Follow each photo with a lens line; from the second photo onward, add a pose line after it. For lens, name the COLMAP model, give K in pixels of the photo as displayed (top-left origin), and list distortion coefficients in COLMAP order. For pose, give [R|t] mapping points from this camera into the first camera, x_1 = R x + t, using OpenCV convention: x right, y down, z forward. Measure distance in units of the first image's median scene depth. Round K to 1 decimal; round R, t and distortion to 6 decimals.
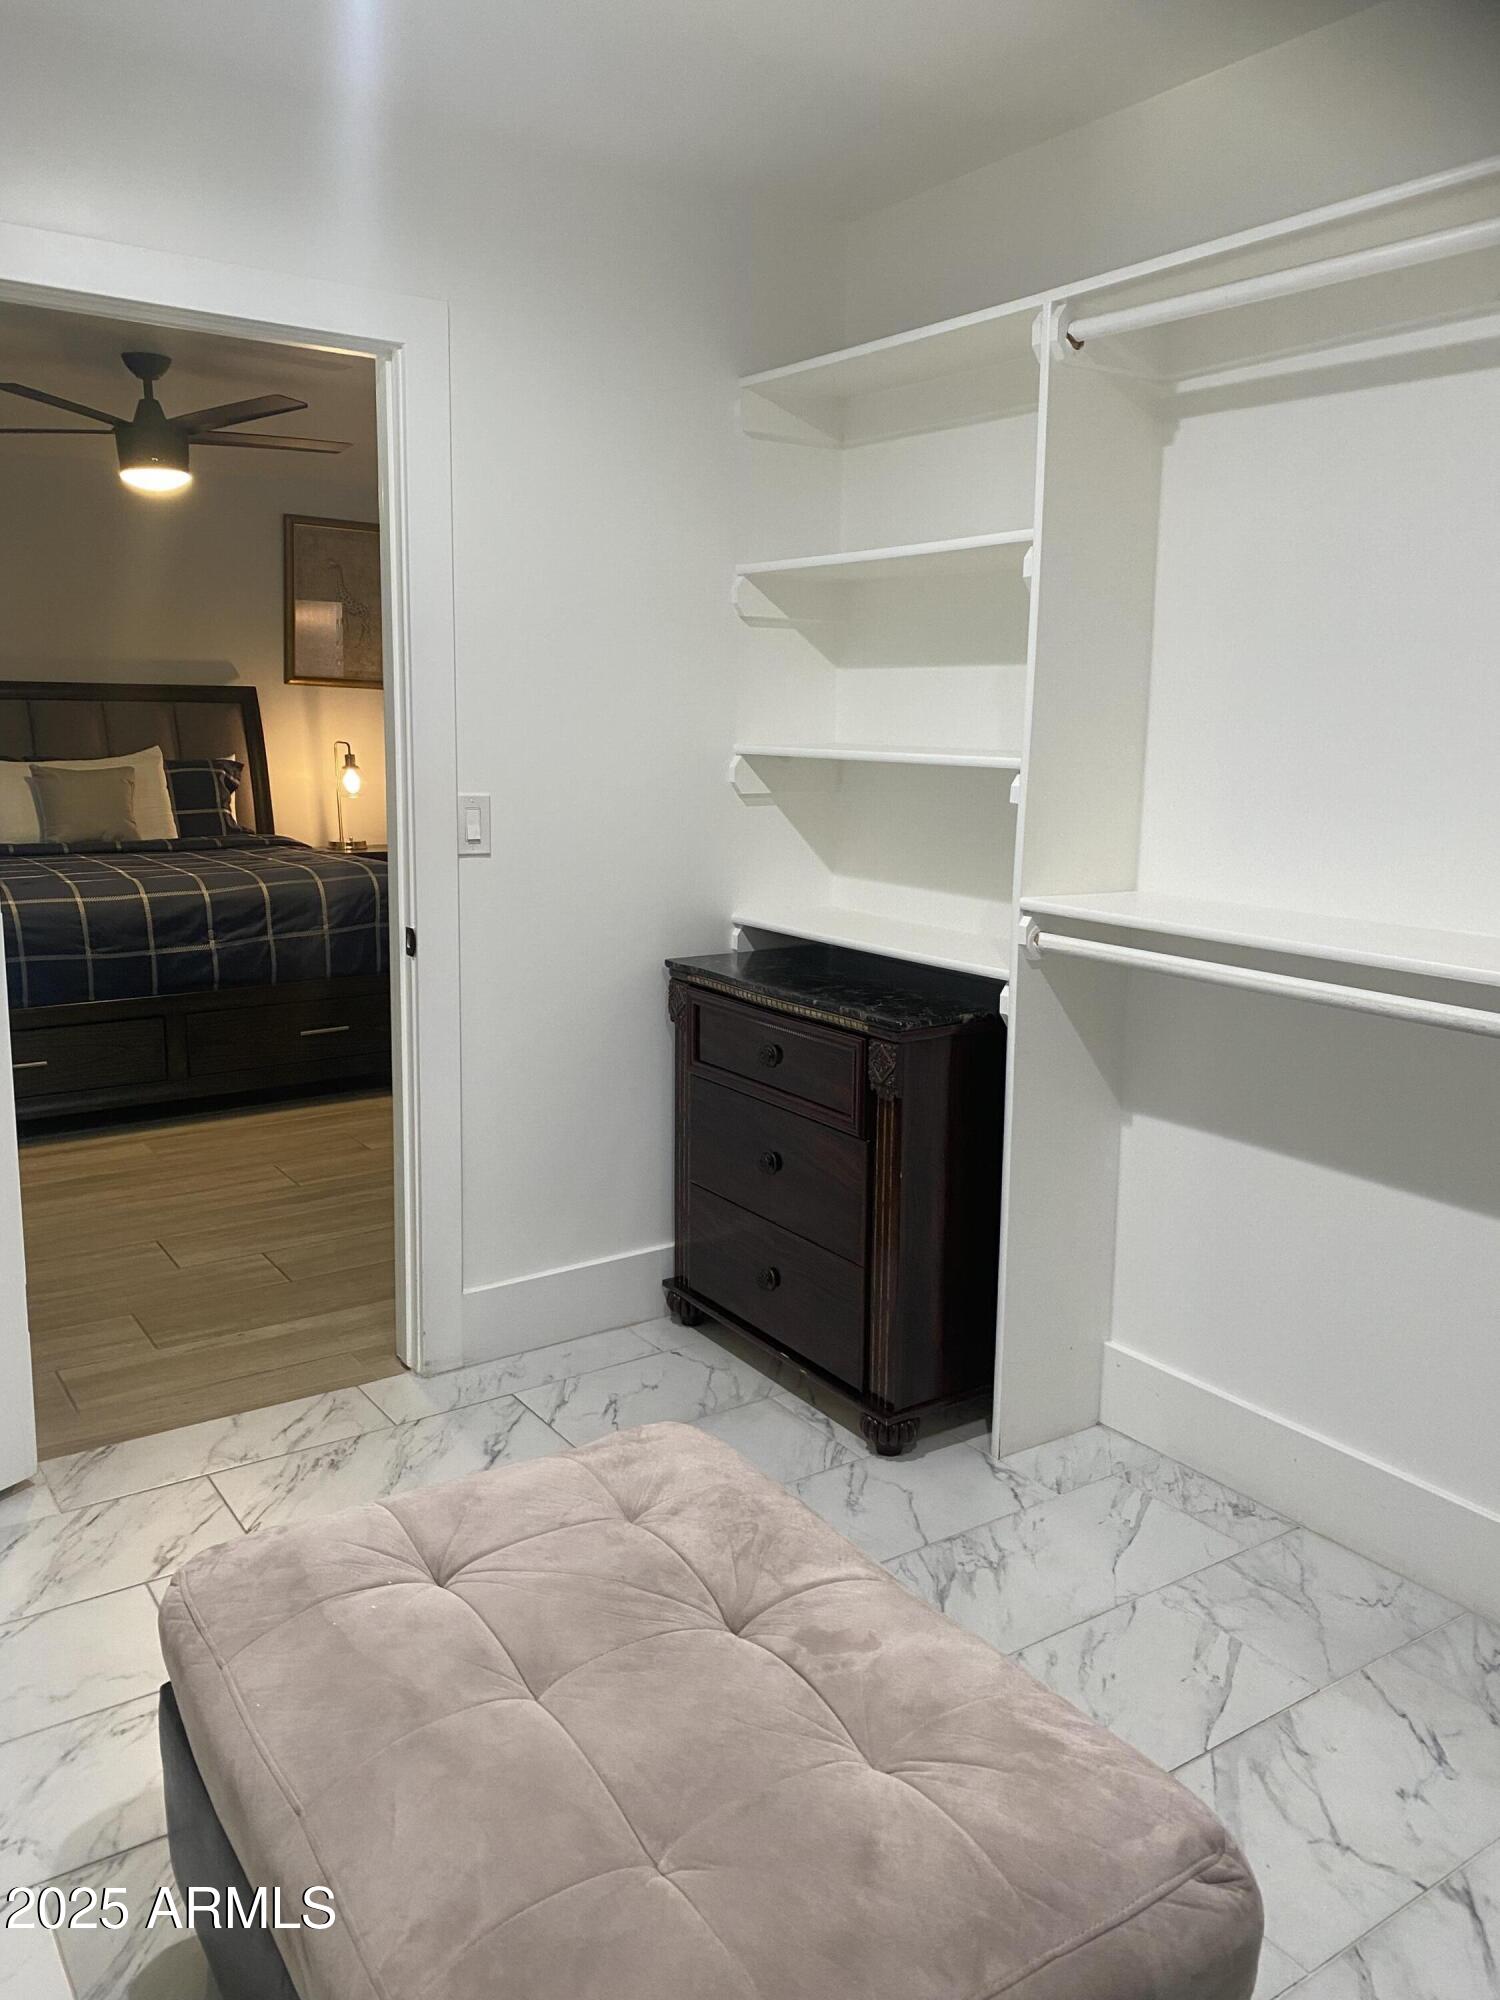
lens RADIAL K [[1547.3, 0, 733.7], [0, 1547.3, 988.6], [0, 0, 1]] dist [0.025793, -0.006518]
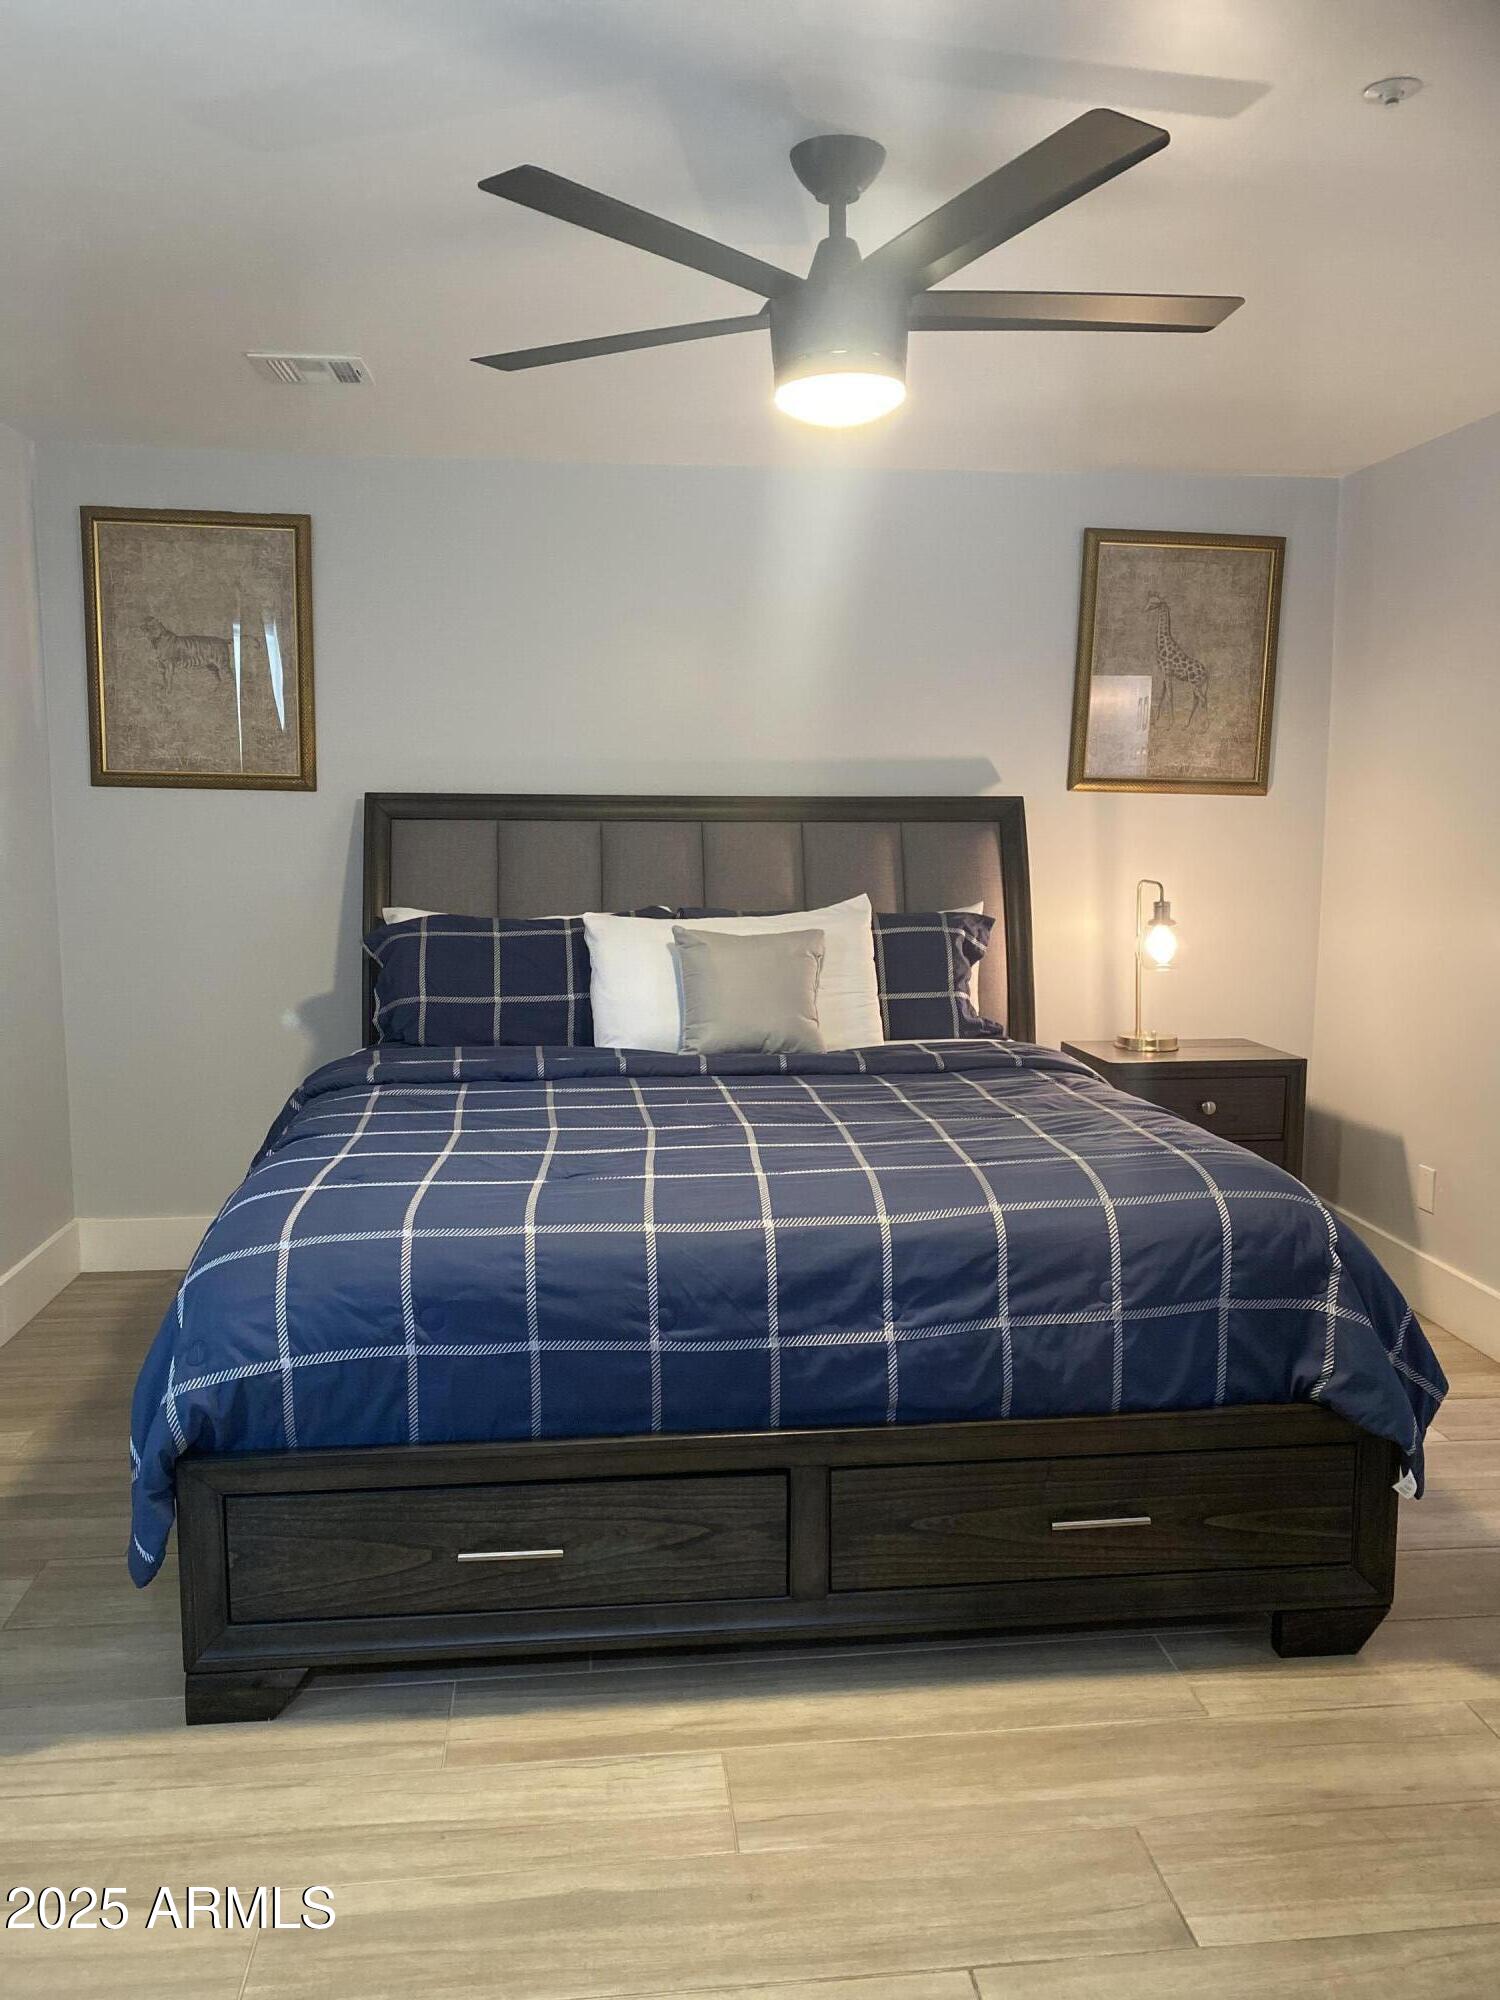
lens RADIAL K [[1547.3, 0, 744.5], [0, 1547.3, 985.8], [0, 0, 1]] dist [0.025793, -0.006518]
pose [[0.886916, 0.048501, -0.459378, -0.130110], [-0.073674, 0.996595, -0.037022, -0.097985], [0.456018, 0.066679, 0.887469, 0.447330]]
